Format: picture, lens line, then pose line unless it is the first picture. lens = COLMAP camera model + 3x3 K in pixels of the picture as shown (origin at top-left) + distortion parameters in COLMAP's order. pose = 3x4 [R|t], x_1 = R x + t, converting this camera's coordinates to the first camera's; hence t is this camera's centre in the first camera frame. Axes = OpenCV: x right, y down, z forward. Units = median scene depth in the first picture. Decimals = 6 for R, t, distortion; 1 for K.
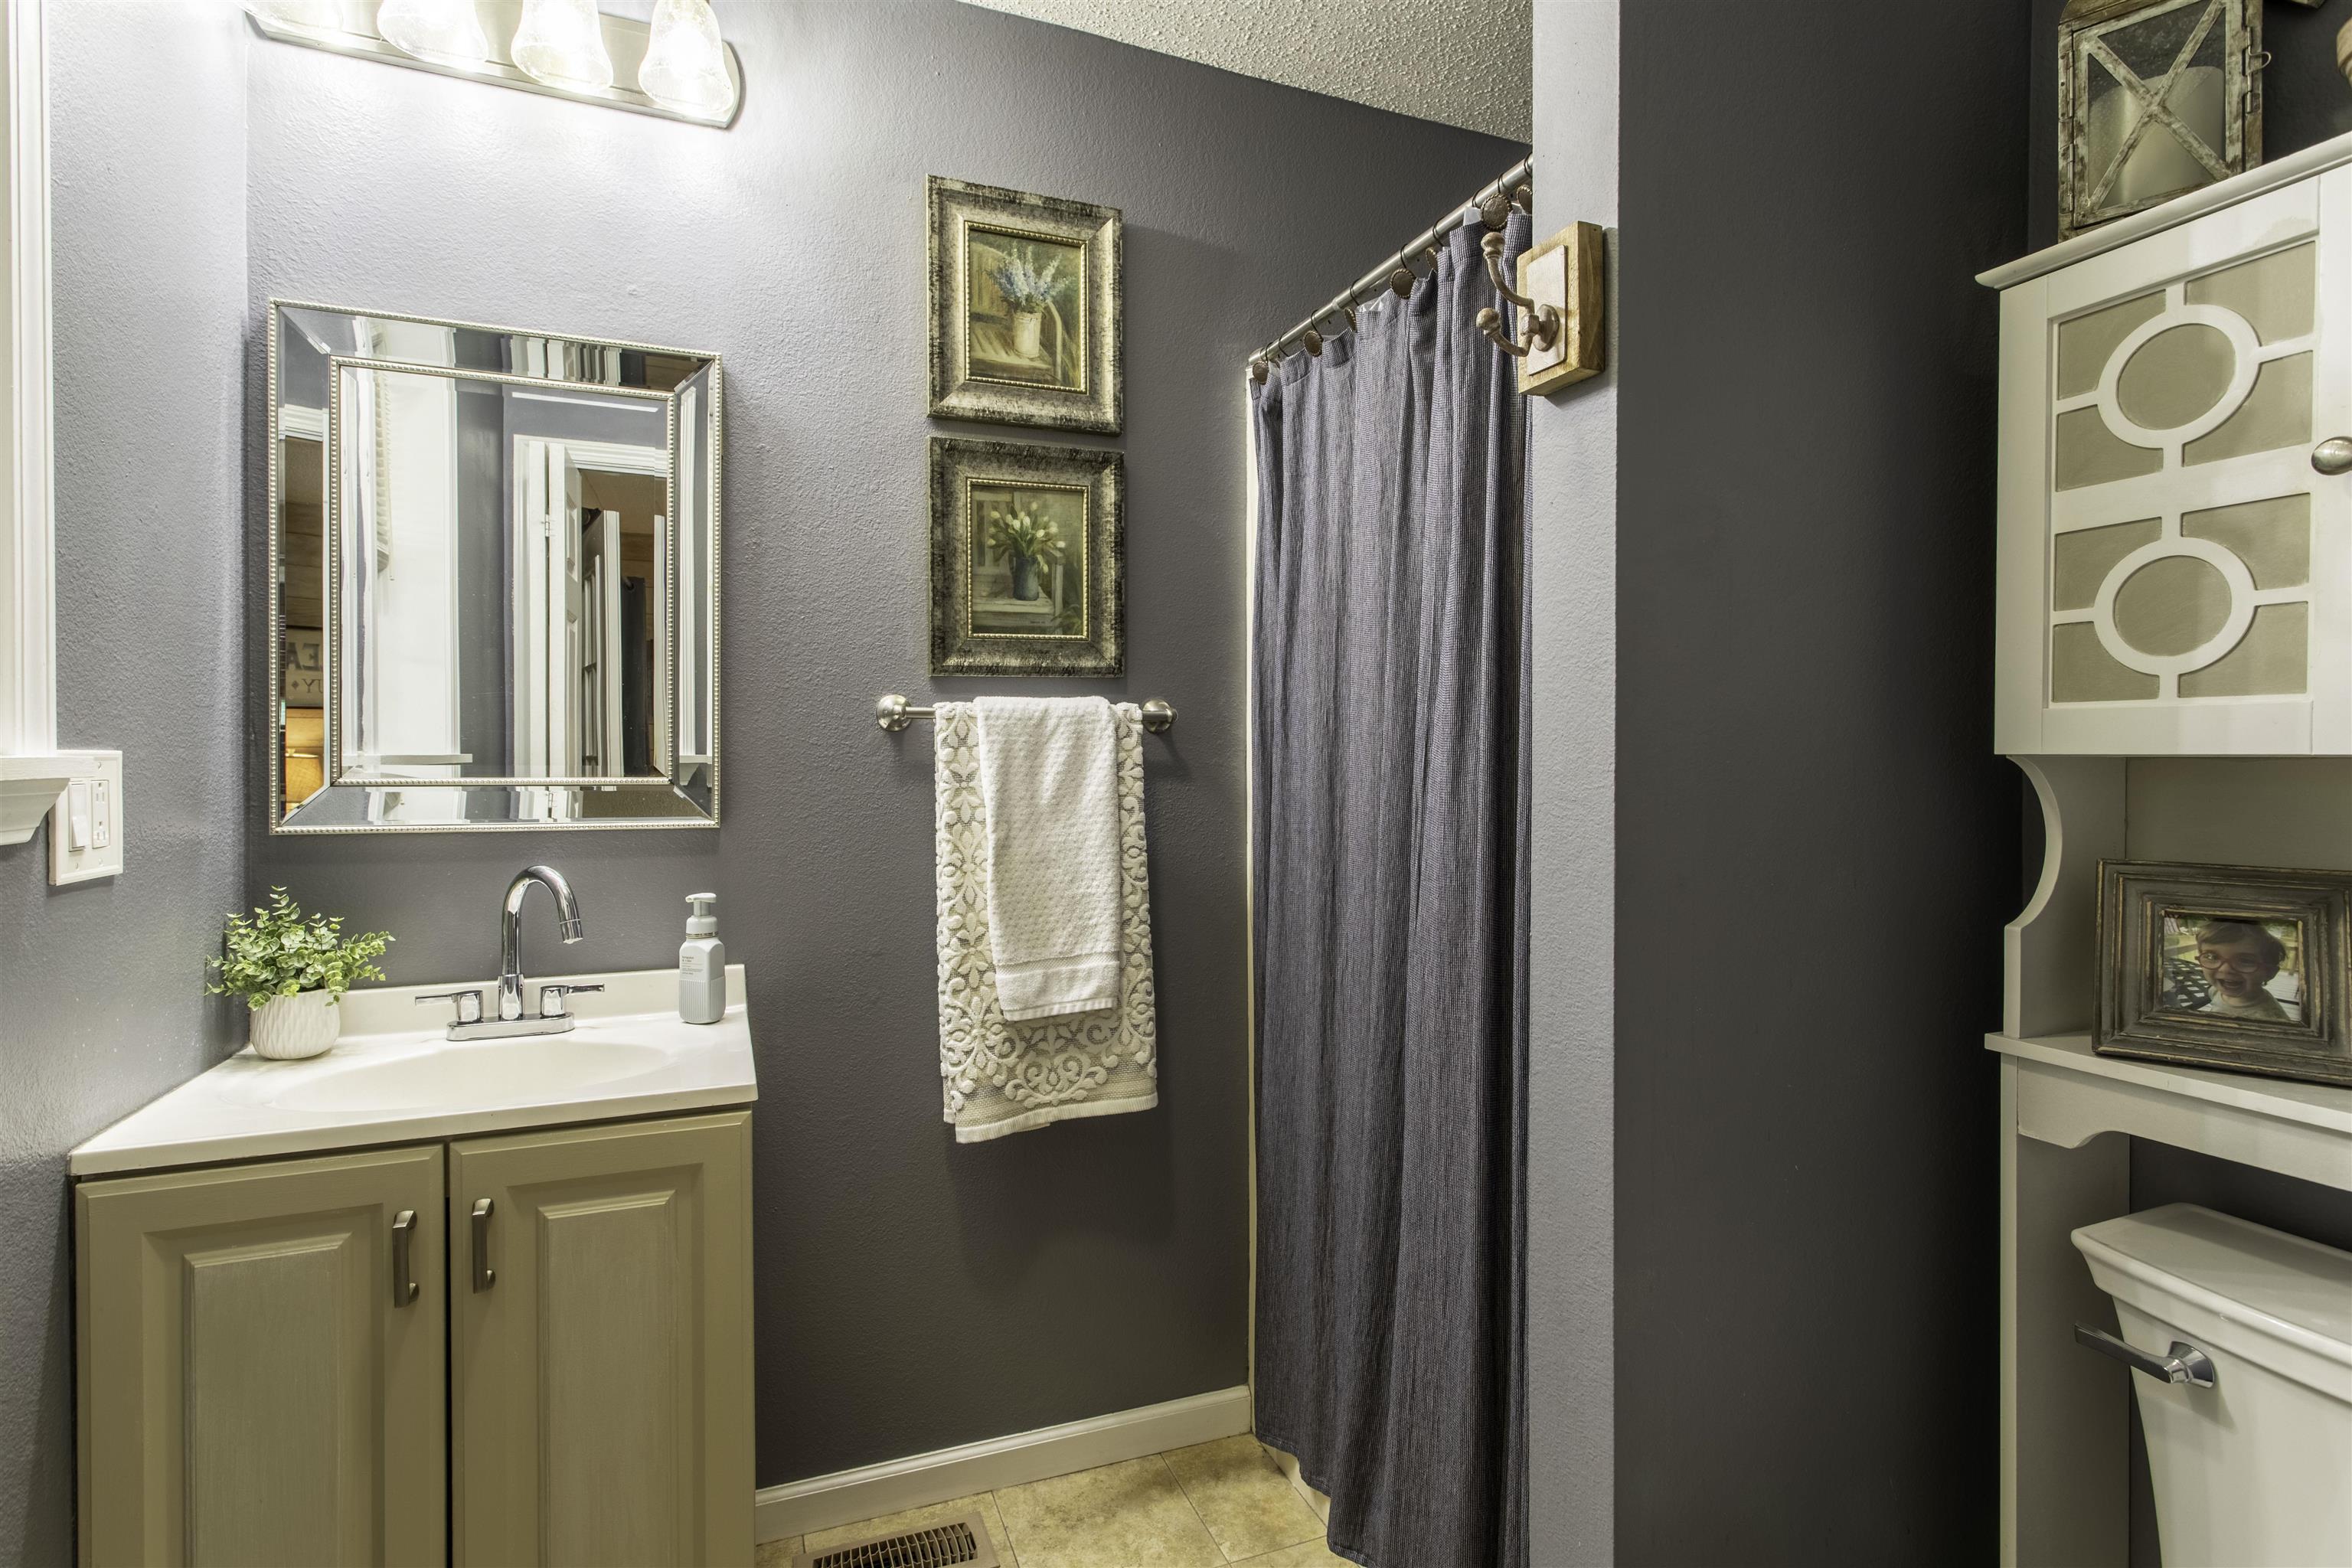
lens RADIAL K [[1167.4, 0, 1205.6], [0, 1167.4, 789.7], [0, 0, 1]] dist [-0.003110, 0.002313]
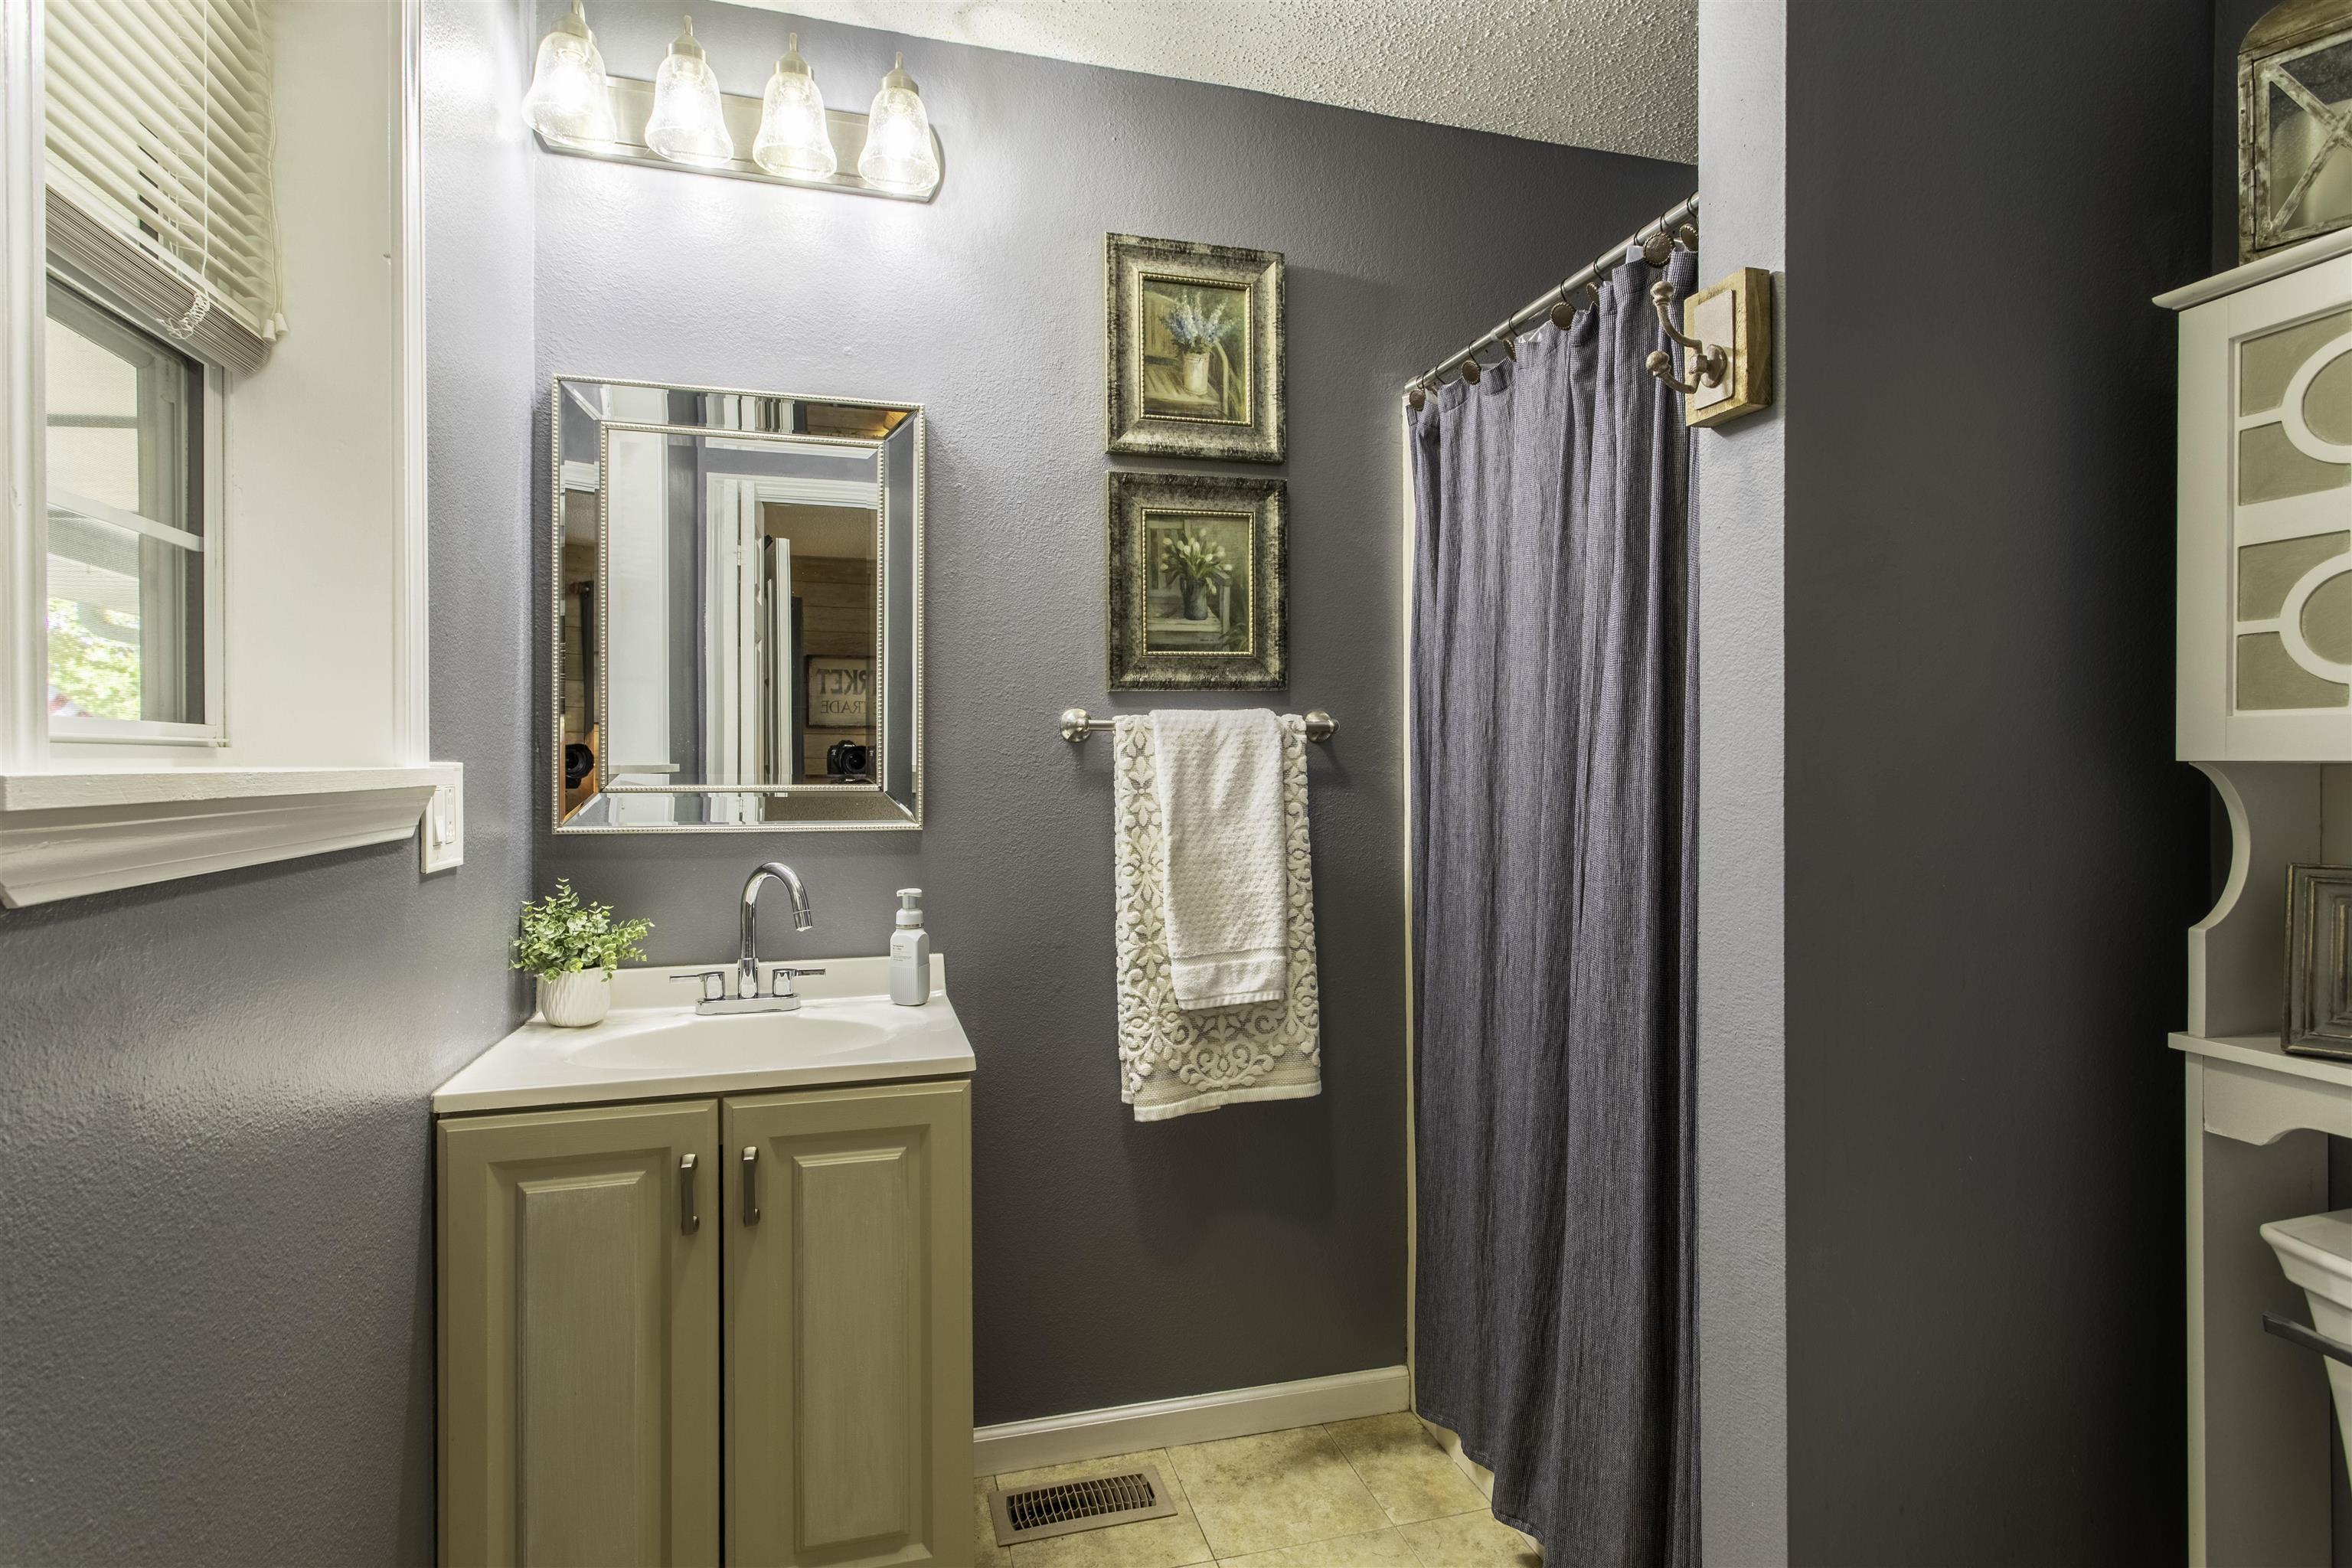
lens RADIAL K [[1180.0, 0, 1165.1], [0, 1180.0, 785.3], [0, 0, 1]] dist [-0.001096, 0.001641]
pose [[0.991350, -0.000752, -0.131245, -0.044003], [-0.000555, 0.999951, -0.009920, 0.001306], [0.131246, 0.009907, 0.991300, -0.092326]]
